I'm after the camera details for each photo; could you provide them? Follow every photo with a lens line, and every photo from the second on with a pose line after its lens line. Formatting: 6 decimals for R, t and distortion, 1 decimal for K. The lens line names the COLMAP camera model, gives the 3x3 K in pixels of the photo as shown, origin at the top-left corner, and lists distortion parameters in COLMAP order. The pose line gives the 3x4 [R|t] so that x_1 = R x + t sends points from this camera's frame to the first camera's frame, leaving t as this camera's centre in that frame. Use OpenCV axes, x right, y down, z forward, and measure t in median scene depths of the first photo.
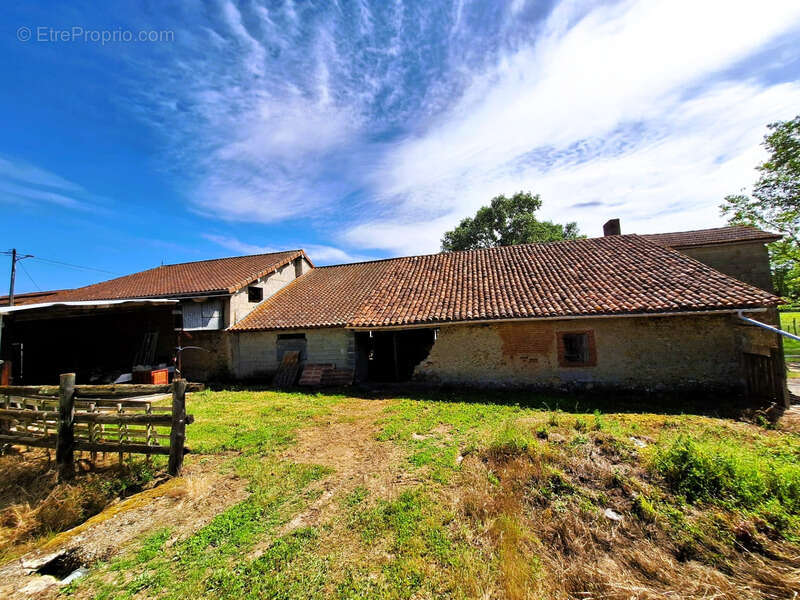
lens RADIAL K [[326.5, 0, 401.8], [0, 326.5, 297.4], [0, 0, 1]] dist [0.013707, -0.000802]
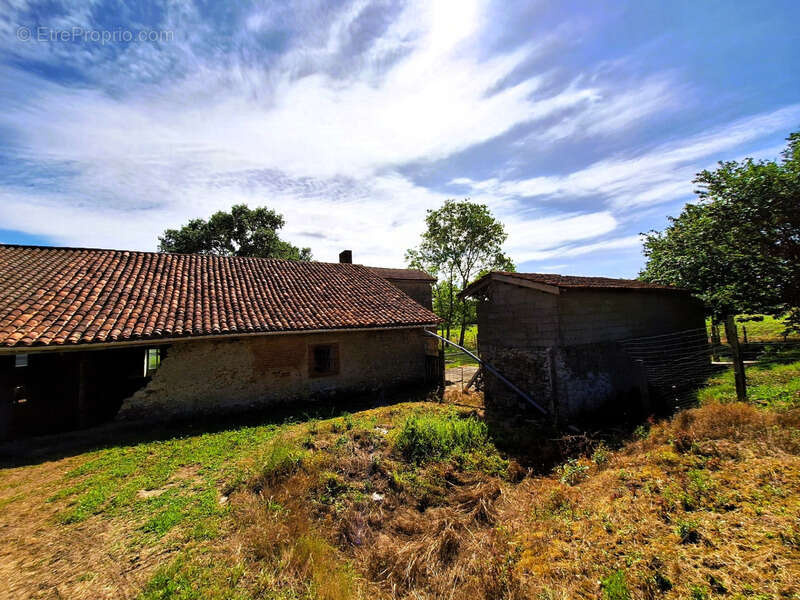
lens RADIAL K [[326.5, 0, 397.6], [0, 326.5, 301.3], [0, 0, 1]] dist [0.013707, -0.000802]
pose [[0.688129, 0.070224, 0.722182, -0.084903], [-0.034373, 0.997343, -0.064228, 0.020467], [-0.724773, 0.019374, 0.688715, 0.062102]]
